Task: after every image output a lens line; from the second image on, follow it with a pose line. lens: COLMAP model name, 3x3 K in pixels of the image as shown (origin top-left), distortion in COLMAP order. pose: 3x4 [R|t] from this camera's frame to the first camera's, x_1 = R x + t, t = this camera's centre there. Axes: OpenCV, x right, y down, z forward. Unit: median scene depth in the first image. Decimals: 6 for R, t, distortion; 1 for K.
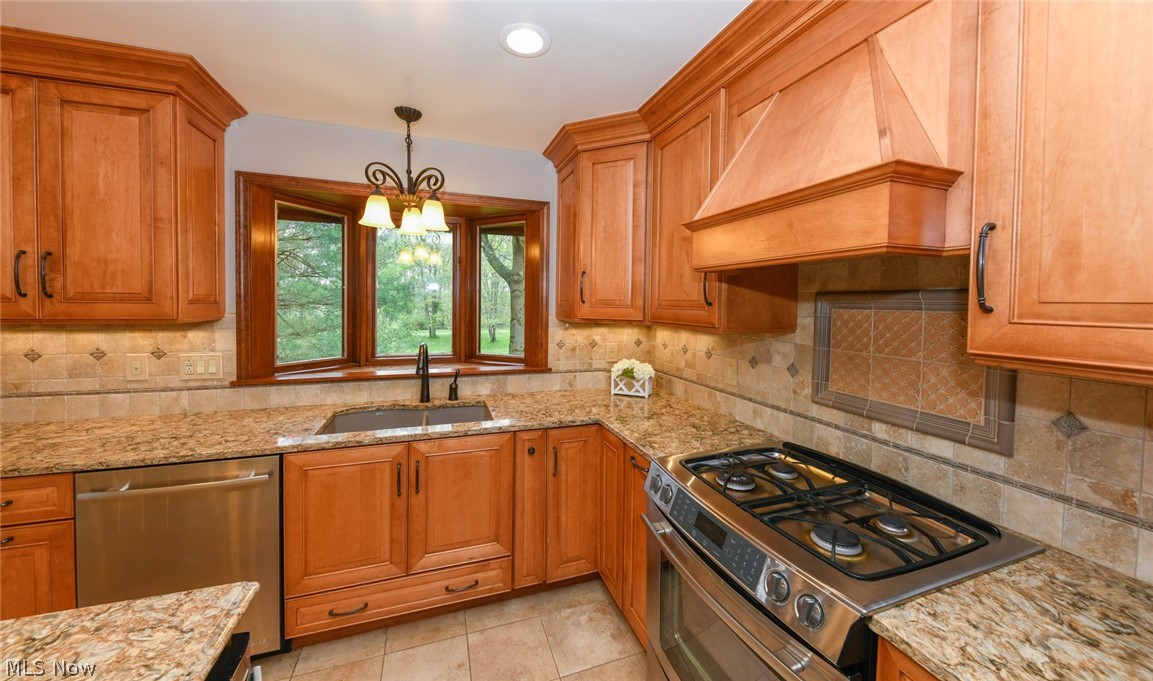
lens RADIAL K [[404.5, 0, 574.1], [0, 404.5, 312.6], [0, 0, 1]] dist [0.000748, 0.000015]
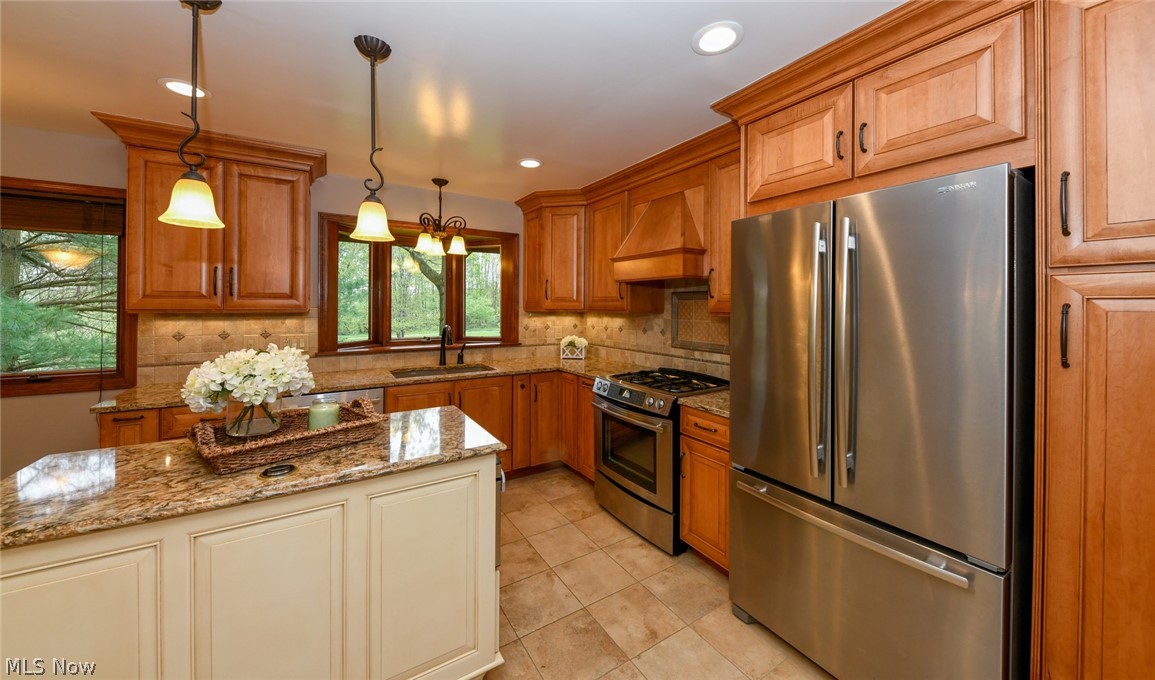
lens RADIAL K [[405.2, 0, 571.5], [0, 405.2, 304.3], [0, 0, 1]] dist [0.000748, 0.000015]
pose [[0.975951, -0.007631, 0.217858, -0.259558], [0.013421, 0.999595, -0.025110, 0.042572], [-0.217578, 0.027430, 0.975657, -0.674563]]
